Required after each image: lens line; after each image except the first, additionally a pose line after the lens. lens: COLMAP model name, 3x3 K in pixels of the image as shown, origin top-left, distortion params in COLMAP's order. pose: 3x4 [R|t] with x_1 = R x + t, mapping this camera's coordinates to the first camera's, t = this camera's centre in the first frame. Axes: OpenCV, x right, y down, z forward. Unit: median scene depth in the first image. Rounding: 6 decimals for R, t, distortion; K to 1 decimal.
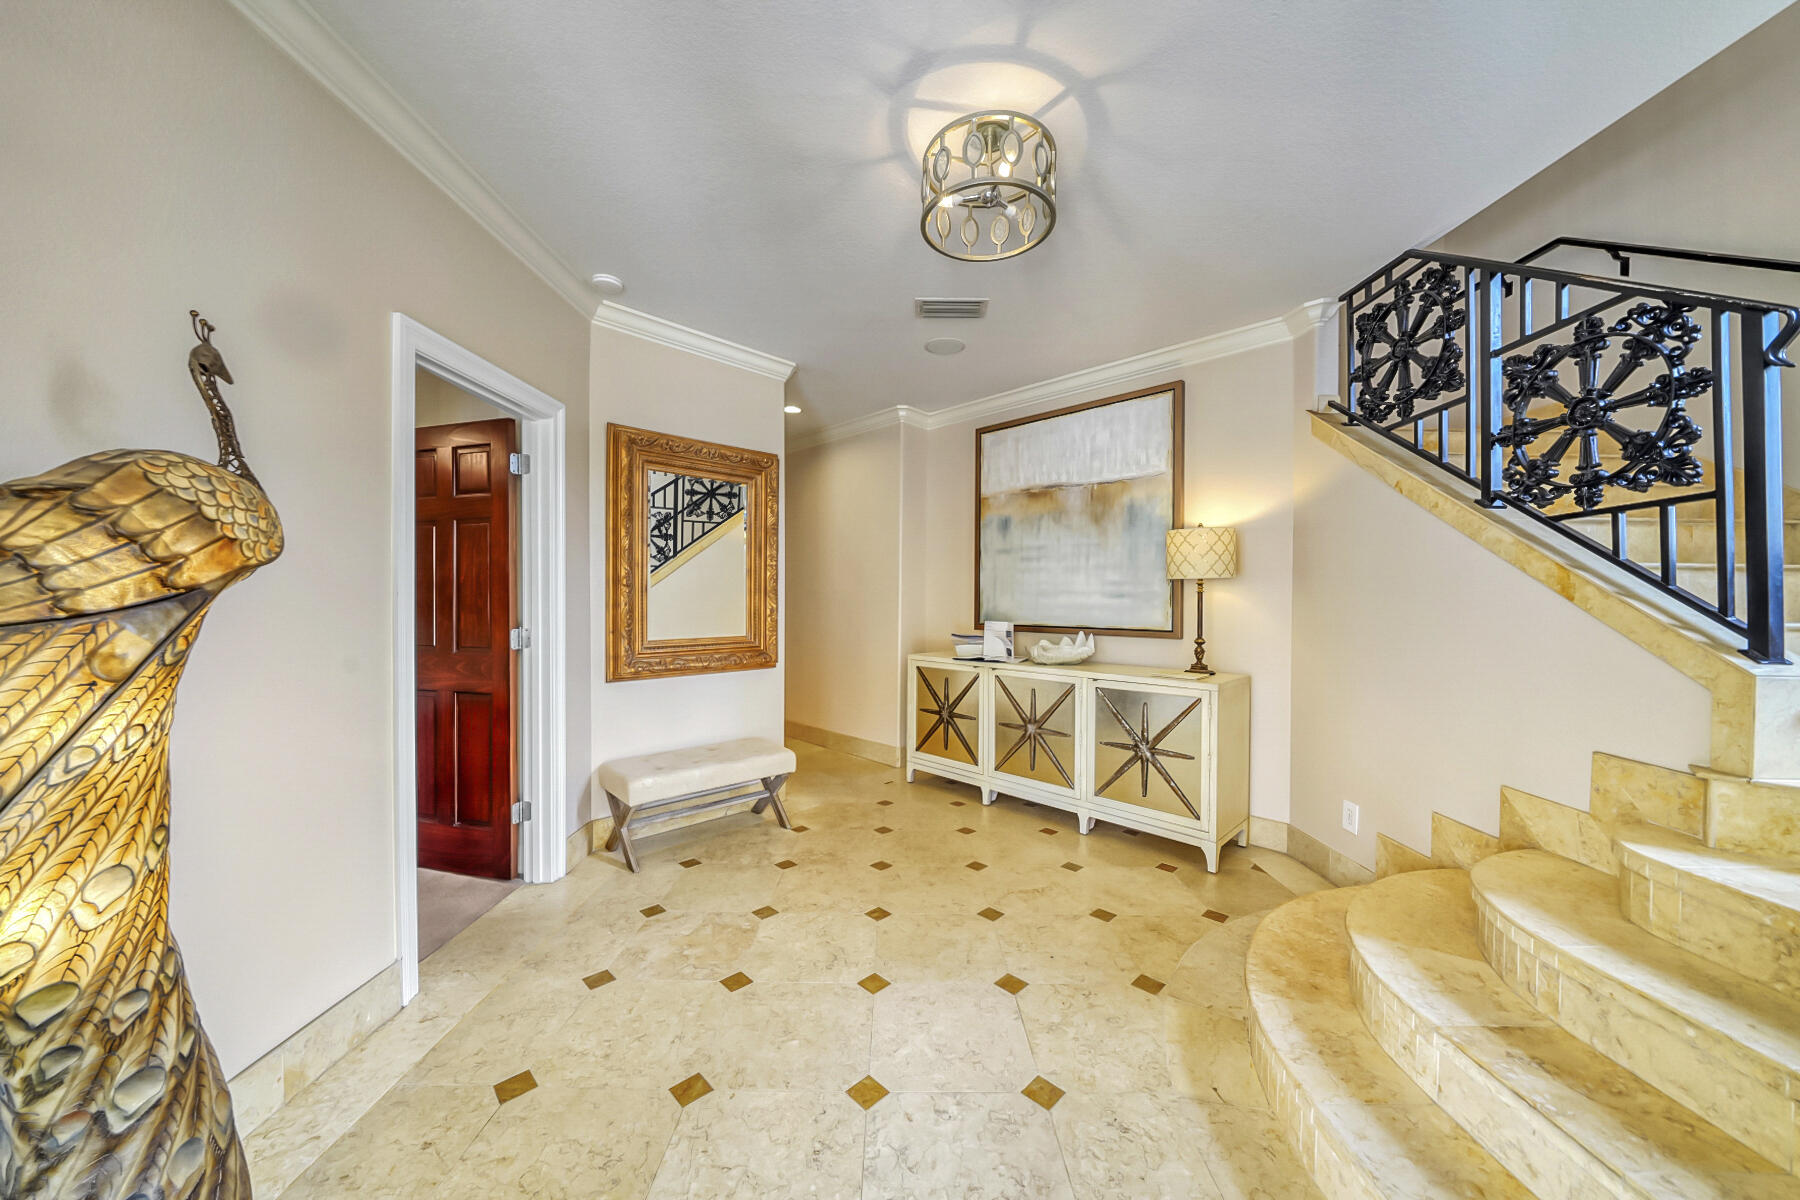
lens RADIAL K [[625.9, 0, 900.0], [0, 625.9, 600.0], [0, 0, 1]] dist [-0.000592, -0.000020]
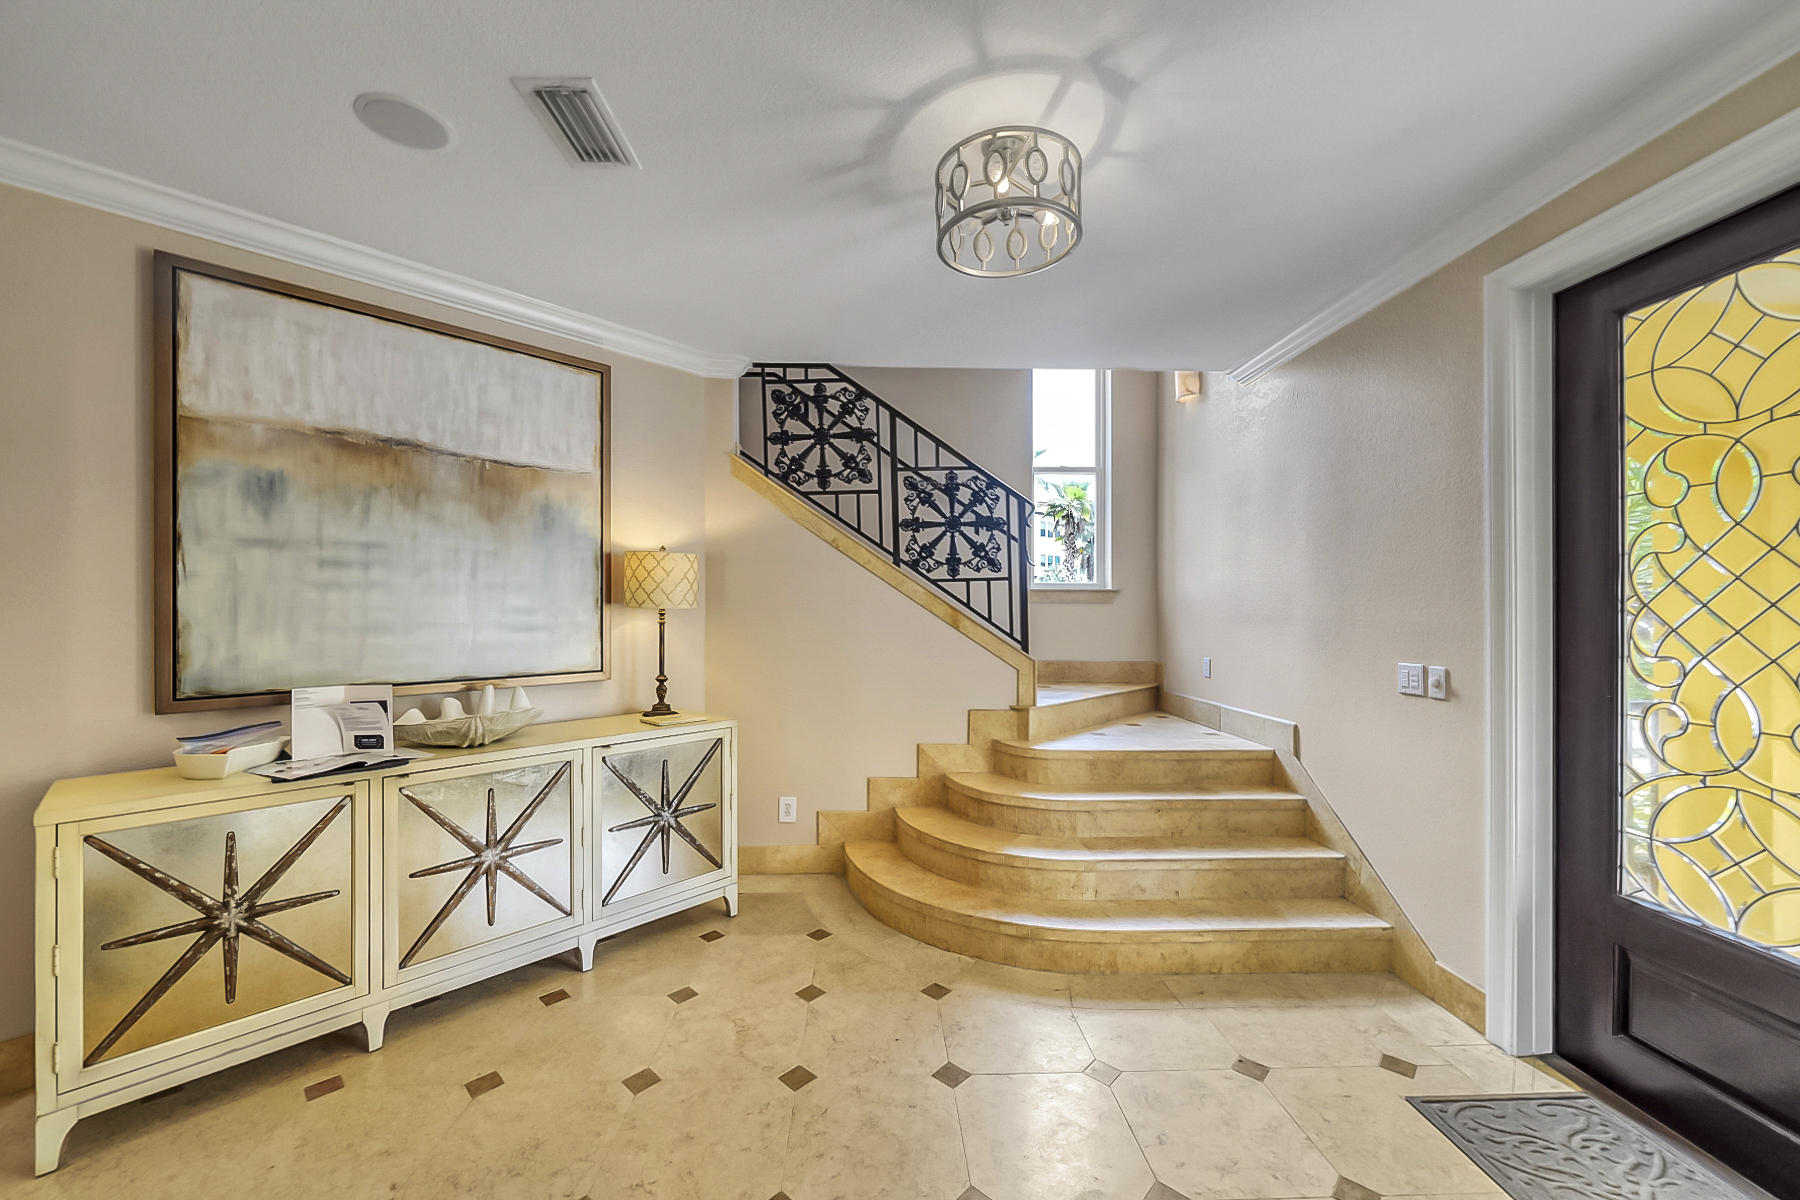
lens RADIAL K [[695.6, 0, 900.0], [0, 695.6, 600.0], [0, 0, 1]] dist [-0.000757, -0.000133]
pose [[-0.028956, 0.001654, 0.999579, -0.445501], [-0.000937, 0.999998, -0.001682, -0.037681], [-0.999580, -0.000985, -0.028955, 0.596322]]
